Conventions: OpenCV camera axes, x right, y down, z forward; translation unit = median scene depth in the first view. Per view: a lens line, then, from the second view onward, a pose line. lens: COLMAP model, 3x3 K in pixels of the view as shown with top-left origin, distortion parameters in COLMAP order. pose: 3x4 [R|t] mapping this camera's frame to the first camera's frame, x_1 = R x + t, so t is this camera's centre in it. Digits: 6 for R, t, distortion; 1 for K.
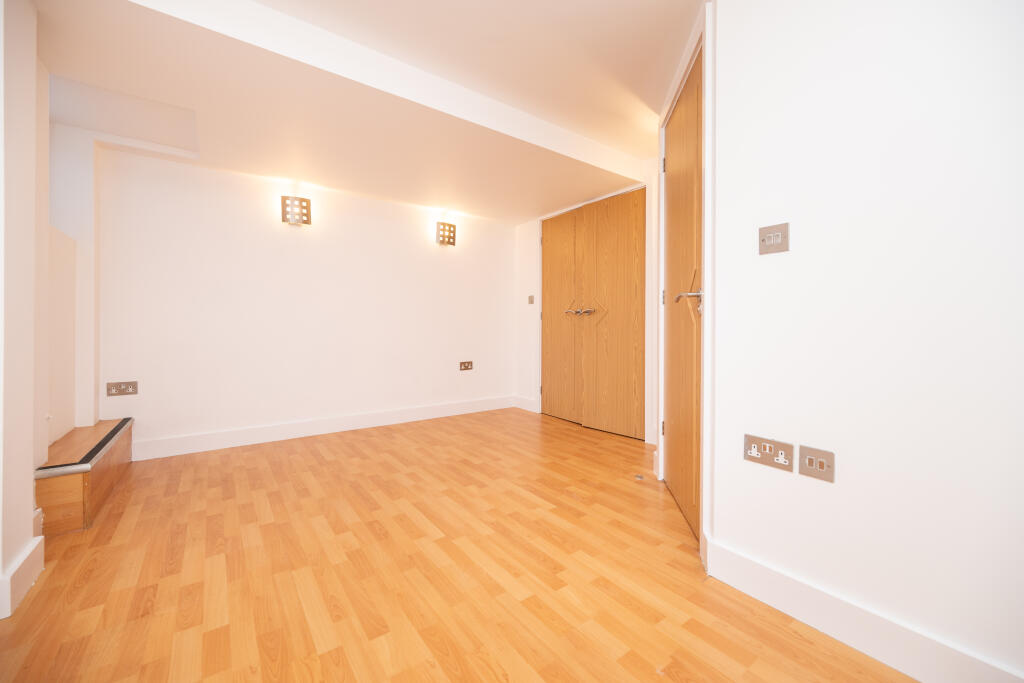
lens RADIAL K [[409.7, 0, 508.7], [0, 409.7, 325.7], [0, 0, 1]] dist [-0.001983, -0.000206]
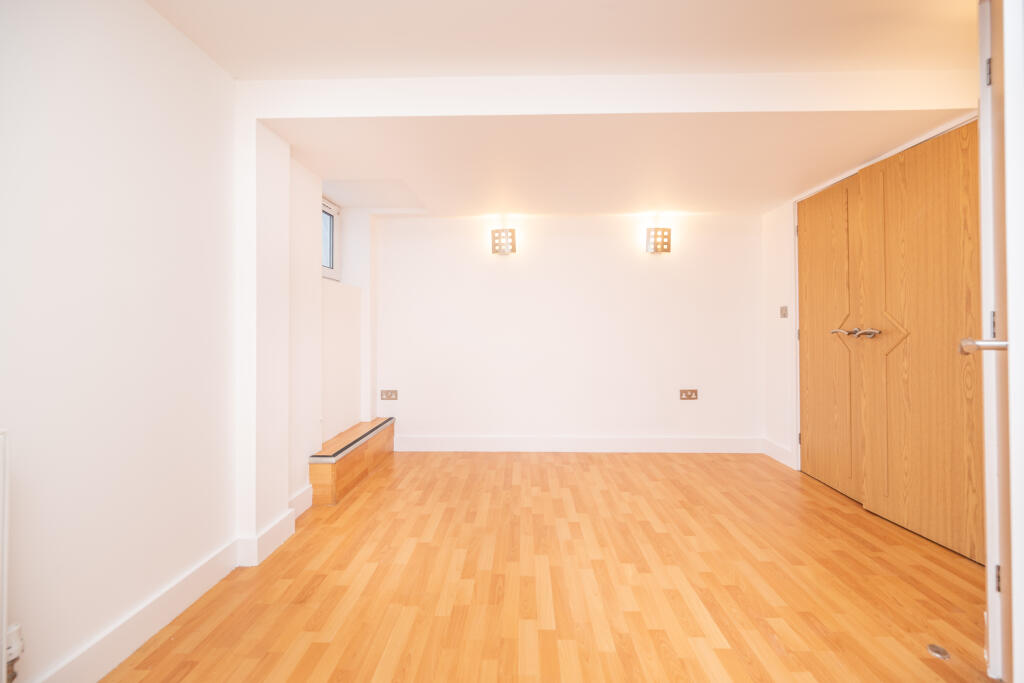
lens RADIAL K [[409.7, 0, 506.2], [0, 409.7, 321.3], [0, 0, 1]] dist [-0.001983, -0.000206]
pose [[0.786558, -0.017683, -0.617263, 0.182602], [0.008199, 0.999801, -0.018193, -0.058612], [0.617462, 0.009248, 0.786547, 0.180848]]
